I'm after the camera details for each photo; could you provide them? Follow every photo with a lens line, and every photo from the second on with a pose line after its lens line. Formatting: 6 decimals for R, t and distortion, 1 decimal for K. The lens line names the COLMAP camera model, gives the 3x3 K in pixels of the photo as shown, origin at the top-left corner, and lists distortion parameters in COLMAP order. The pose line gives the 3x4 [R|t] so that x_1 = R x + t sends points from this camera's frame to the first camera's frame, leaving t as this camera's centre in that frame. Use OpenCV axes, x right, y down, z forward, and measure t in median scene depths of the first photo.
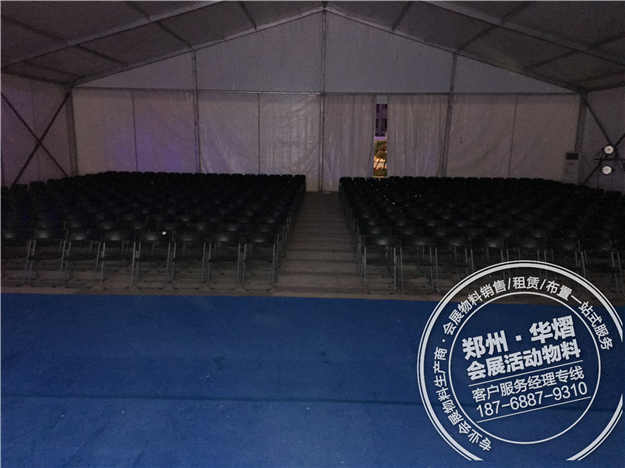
lens RADIAL K [[537.2, 0, 312.5], [0, 537.2, 234.0], [0, 0, 1]] dist [0.037807, -0.005453]
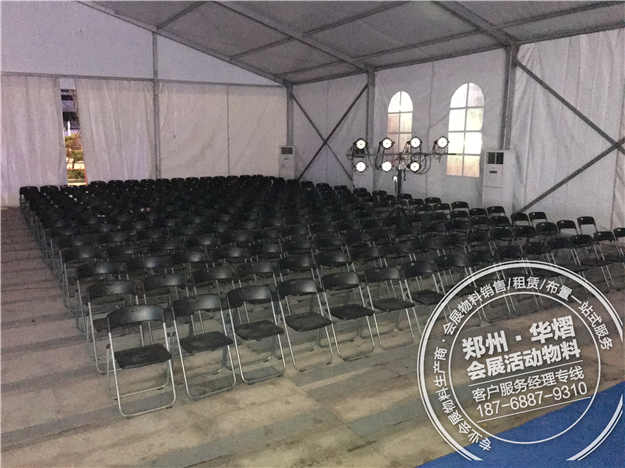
lens RADIAL K [[537.2, 0, 312.5], [0, 537.2, 234.0], [0, 0, 1]] dist [0.037807, -0.005453]
pose [[0.848830, -0.109406, 0.517221, 0.000553], [0.104932, 0.993753, 0.037998, -0.026437], [-0.518147, 0.022020, 0.855008, 0.151713]]
